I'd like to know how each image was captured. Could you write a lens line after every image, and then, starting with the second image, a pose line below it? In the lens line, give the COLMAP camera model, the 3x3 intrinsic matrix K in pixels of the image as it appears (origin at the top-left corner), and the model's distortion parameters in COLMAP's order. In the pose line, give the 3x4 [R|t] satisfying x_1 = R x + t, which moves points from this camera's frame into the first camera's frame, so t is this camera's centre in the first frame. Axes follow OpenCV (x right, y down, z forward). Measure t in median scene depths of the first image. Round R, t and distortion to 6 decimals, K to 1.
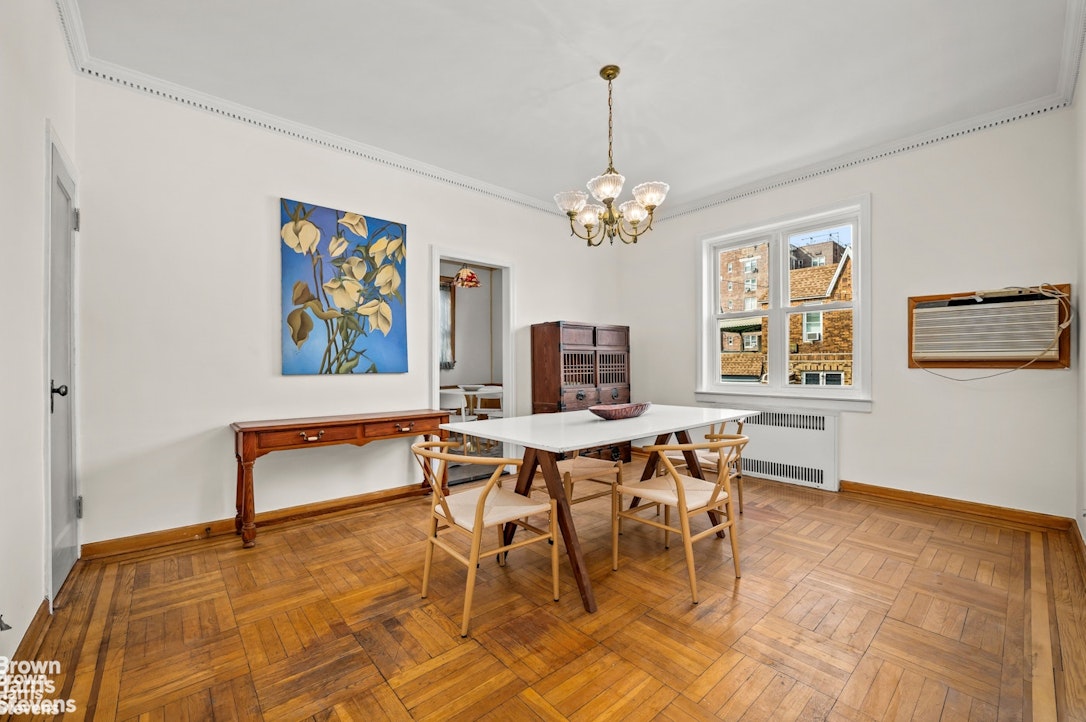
lens RADIAL K [[438.9, 0, 538.2], [0, 438.9, 367.3], [0, 0, 1]] dist [0.000883, 0.000227]
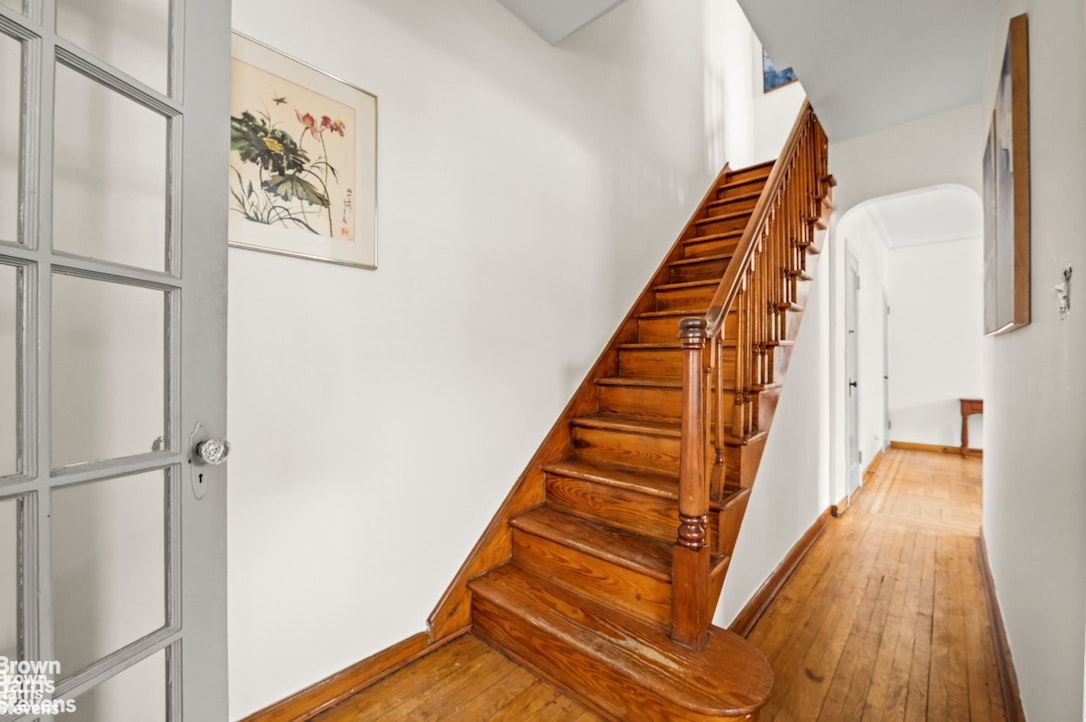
lens RADIAL K [[413.0, 0, 565.8], [0, 413.0, 369.2], [0, 0, 1]] dist [-0.000455, -0.000003]
pose [[0.188112, -0.006336, -0.982127, 0.709417], [-0.007169, 0.999944, -0.007824, 0.024378], [0.982121, 0.008513, 0.188056, -0.970154]]
